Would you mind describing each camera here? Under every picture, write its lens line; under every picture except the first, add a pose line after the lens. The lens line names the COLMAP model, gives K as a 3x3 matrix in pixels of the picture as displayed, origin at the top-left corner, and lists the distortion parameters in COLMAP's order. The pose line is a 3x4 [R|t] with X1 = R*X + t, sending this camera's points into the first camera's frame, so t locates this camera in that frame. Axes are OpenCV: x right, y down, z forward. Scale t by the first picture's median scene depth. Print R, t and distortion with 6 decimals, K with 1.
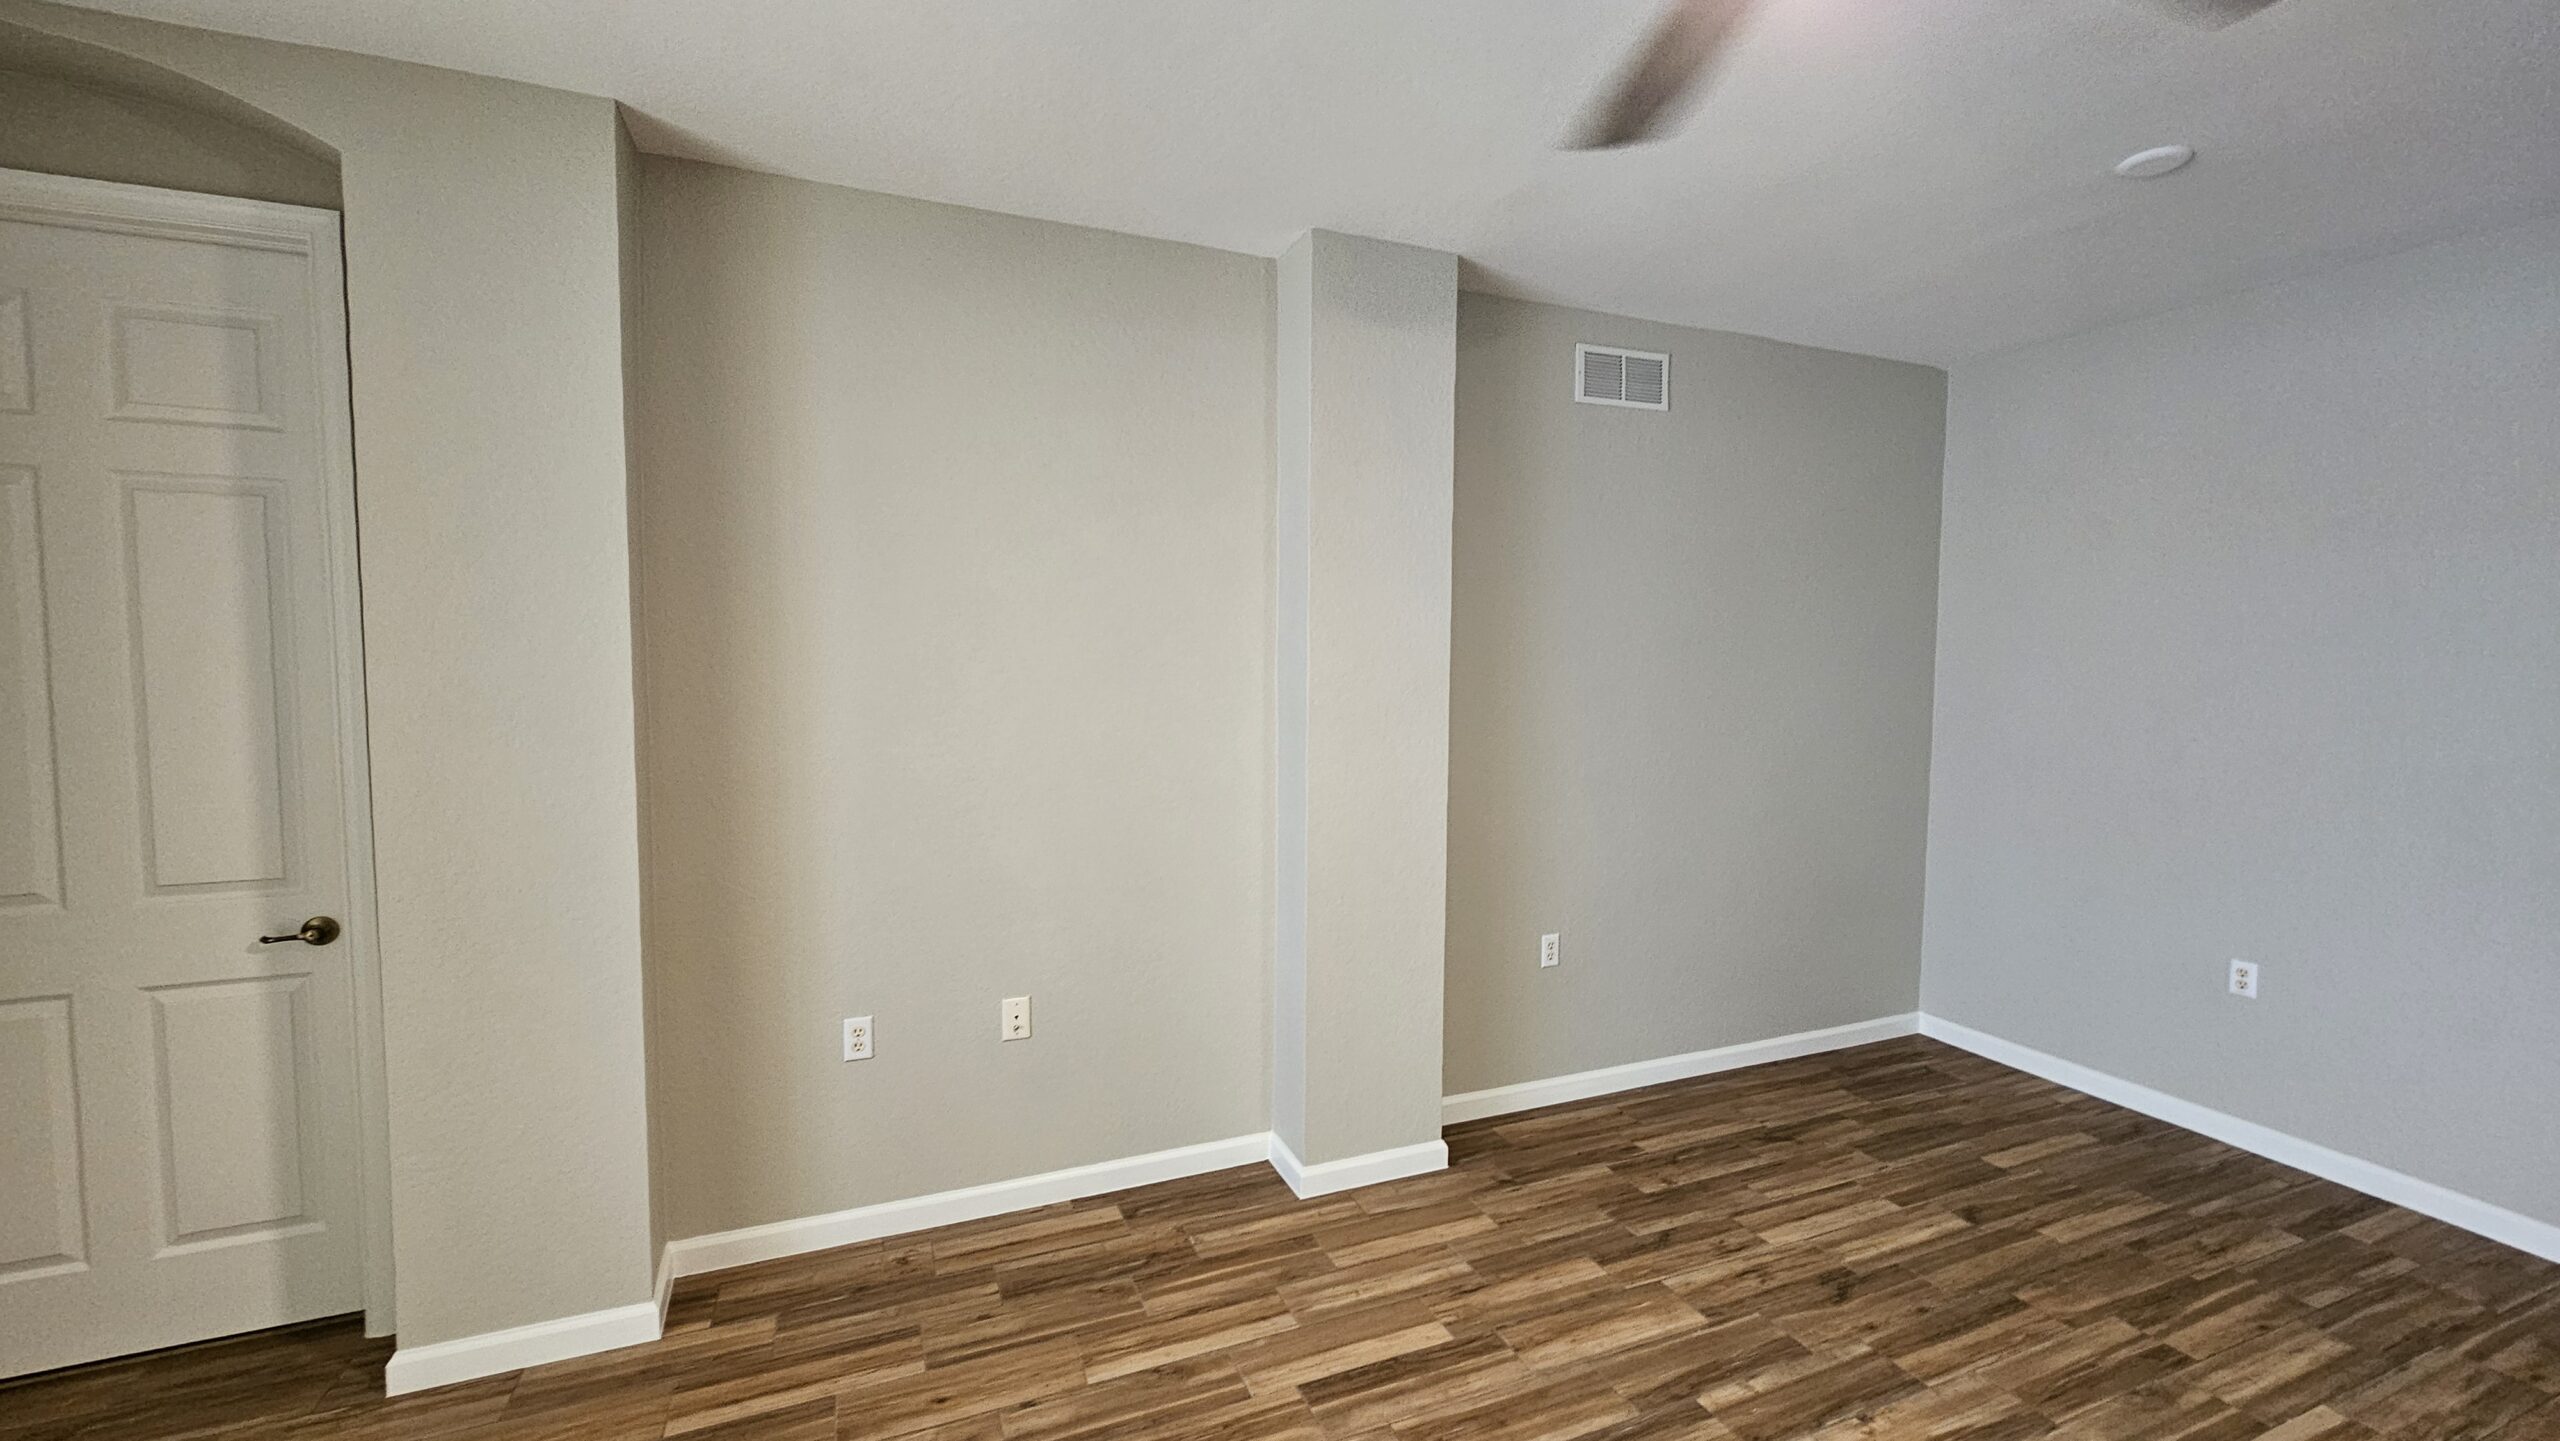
lens RADIAL K [[1048.4, 0, 1295.9], [0, 1048.4, 717.7], [0, 0, 1]] dist [-0.001408, 0.000259]
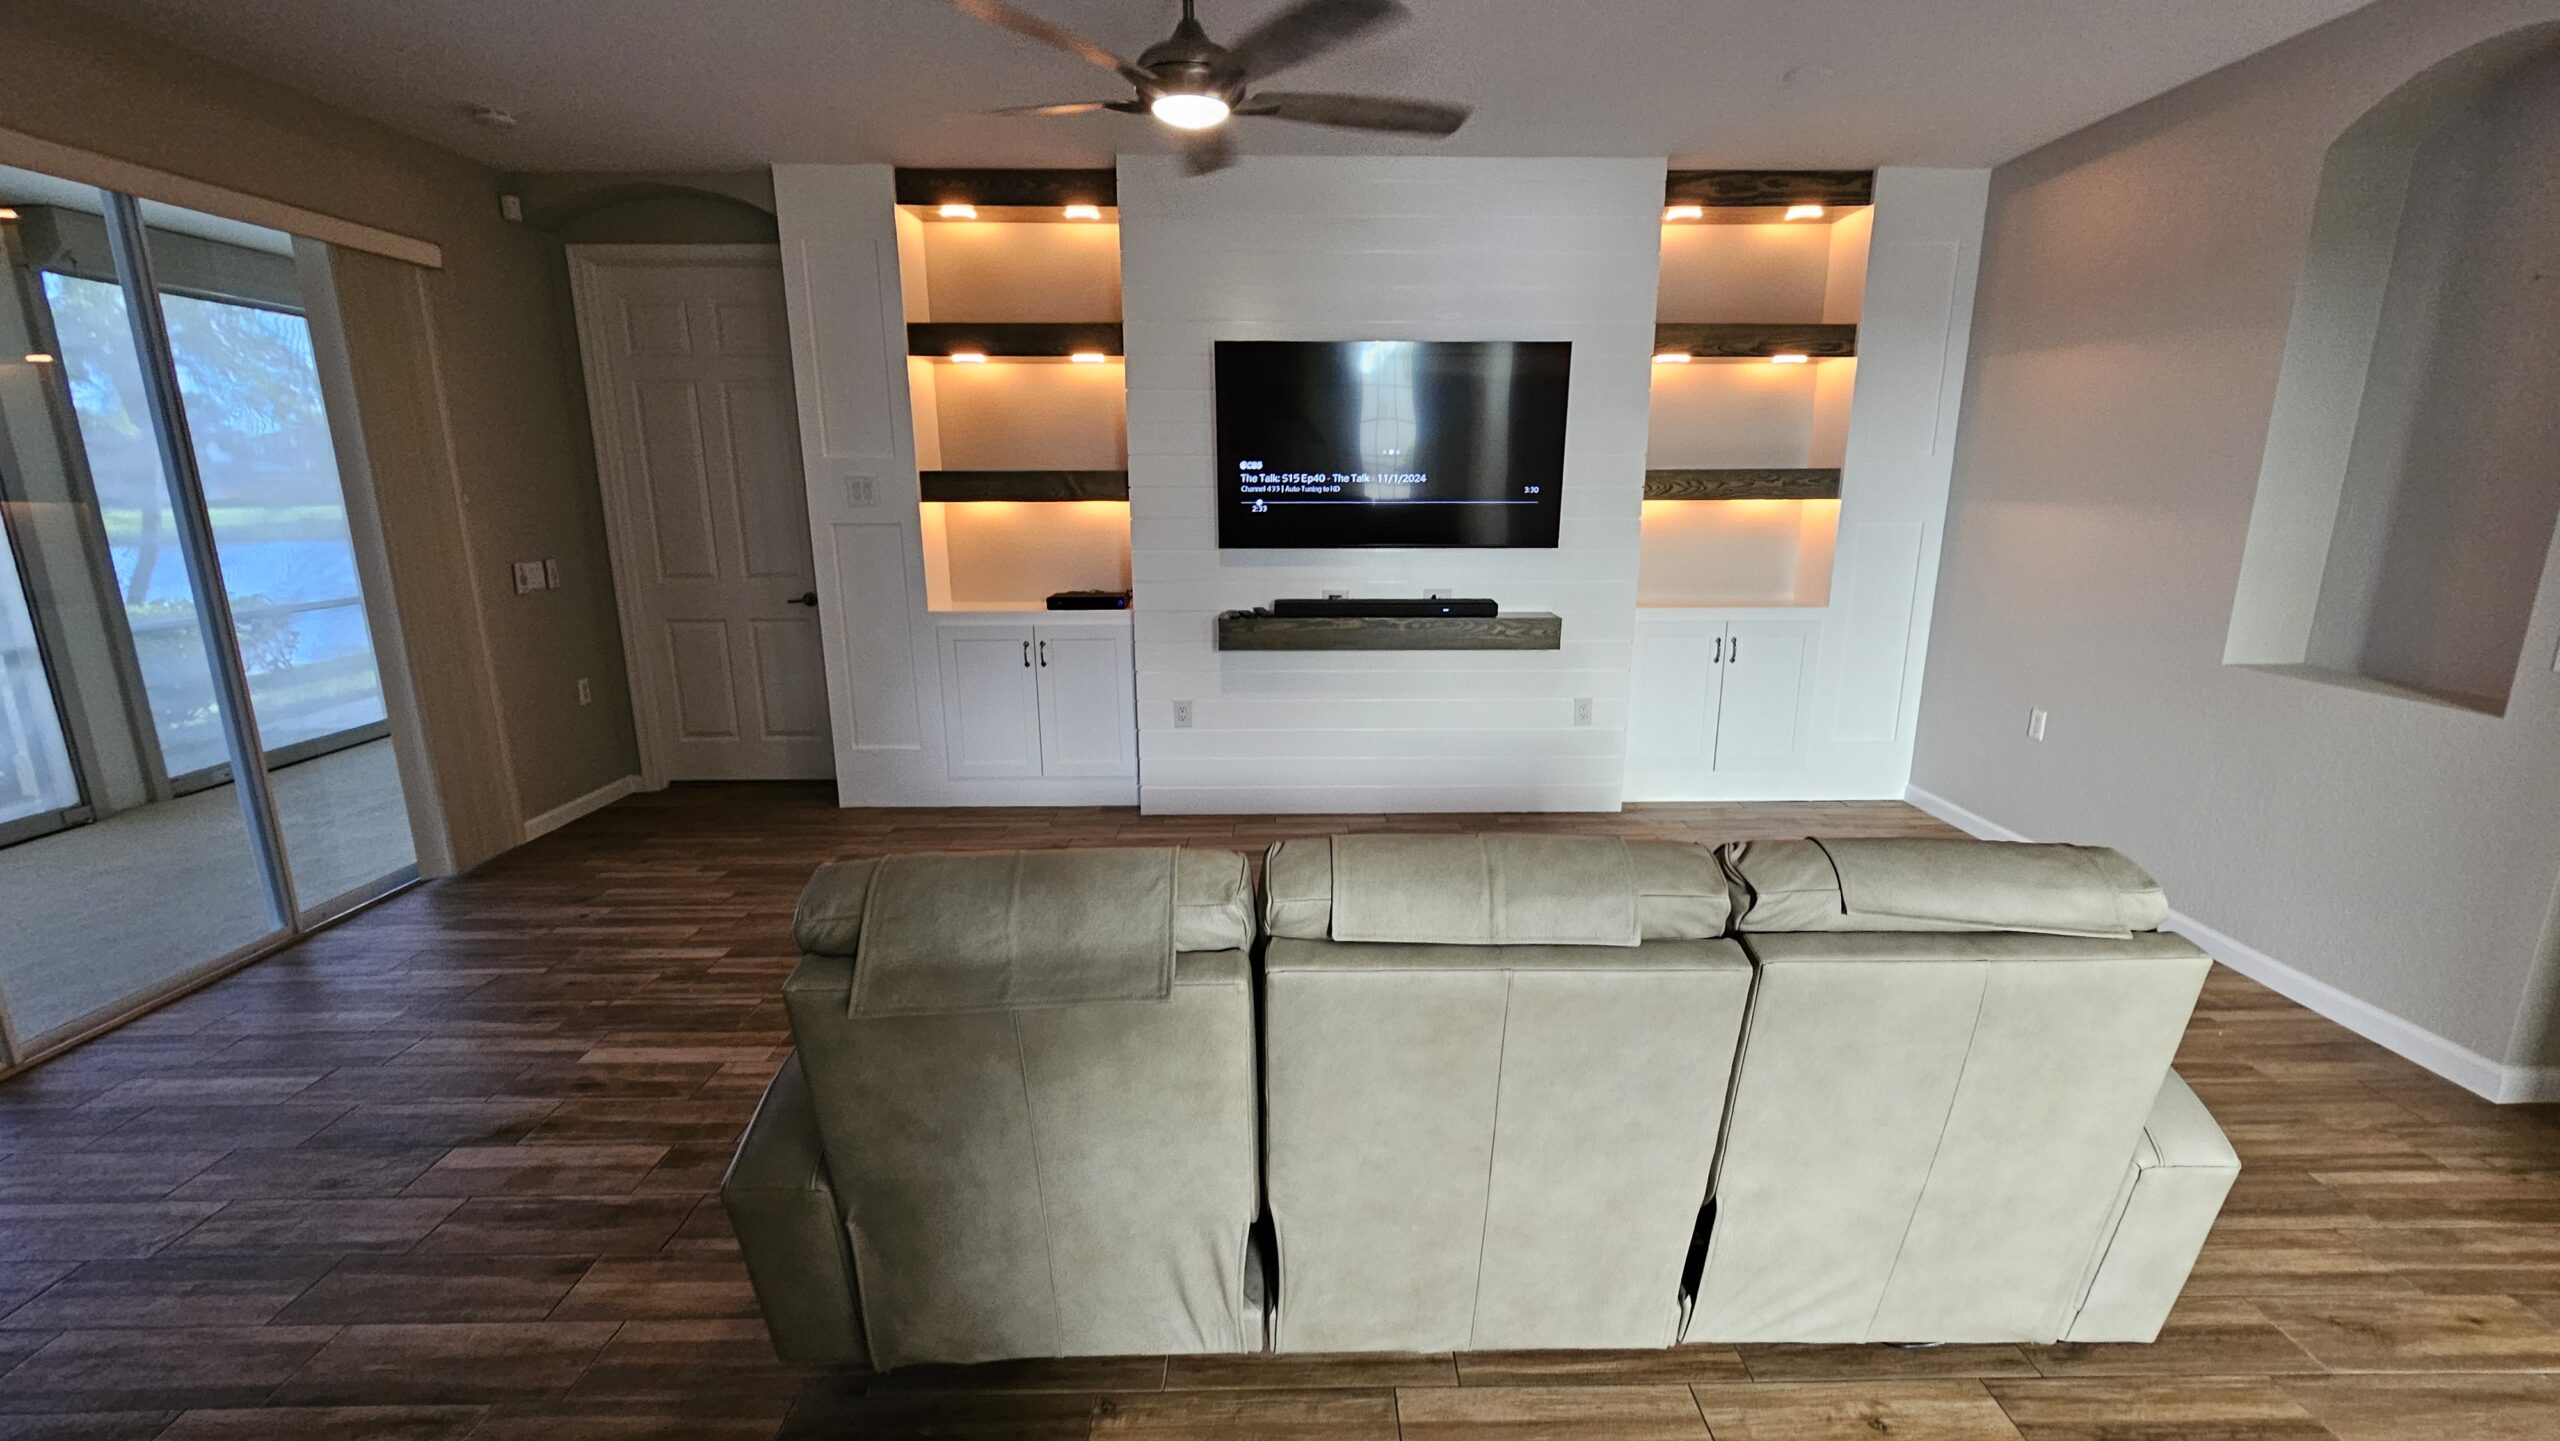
lens RADIAL K [[1048.4, 0, 1292.1], [0, 1048.4, 726.7], [0, 0, 1]] dist [-0.001408, 0.000259]
pose [[0.927117, 0.075926, -0.367001, 0.677376], [-0.014847, 0.985935, 0.166466, 0.077512], [0.374479, -0.148885, 0.915204, -0.539227]]
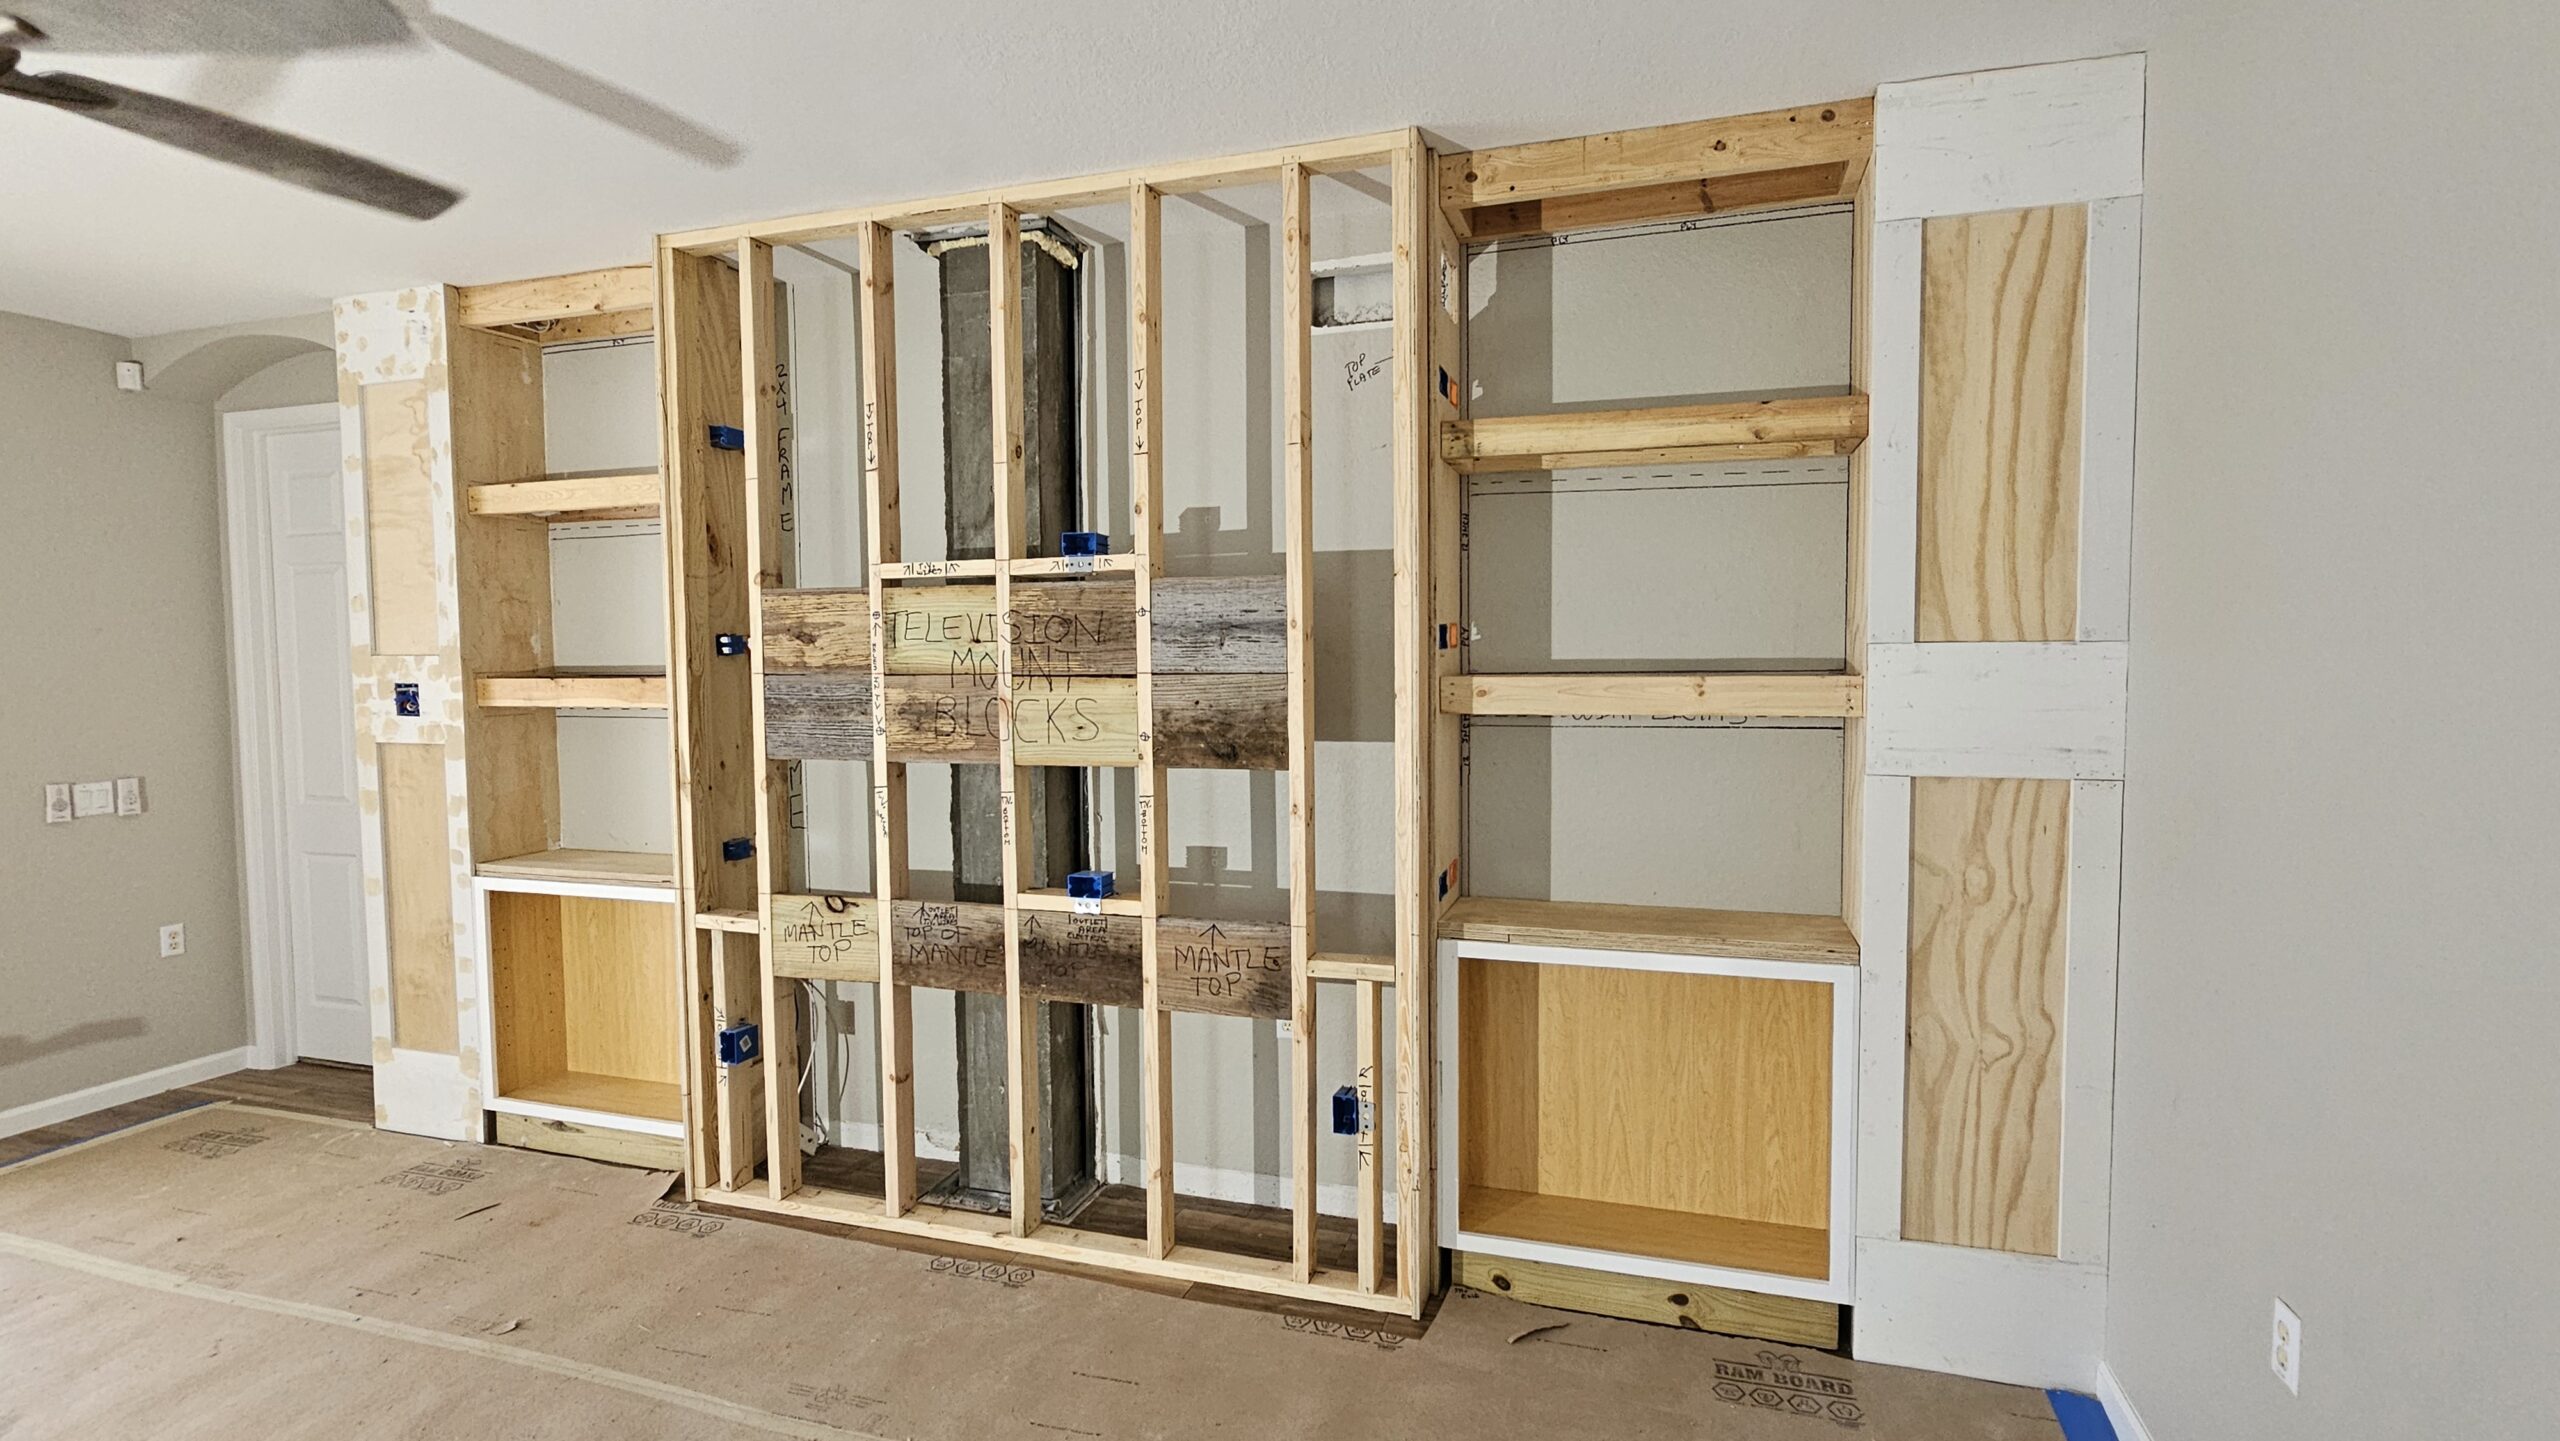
lens RADIAL K [[1187.9, 0, 1307.0], [0, 1187.9, 716.5], [0, 0, 1]] dist [0.001887, -0.002797]
pose [[0.762637, 0.021207, -0.646479, 1.119853], [-0.028012, 0.999608, -0.000254, -0.014320], [0.646220, 0.018303, 0.762931, 0.403815]]
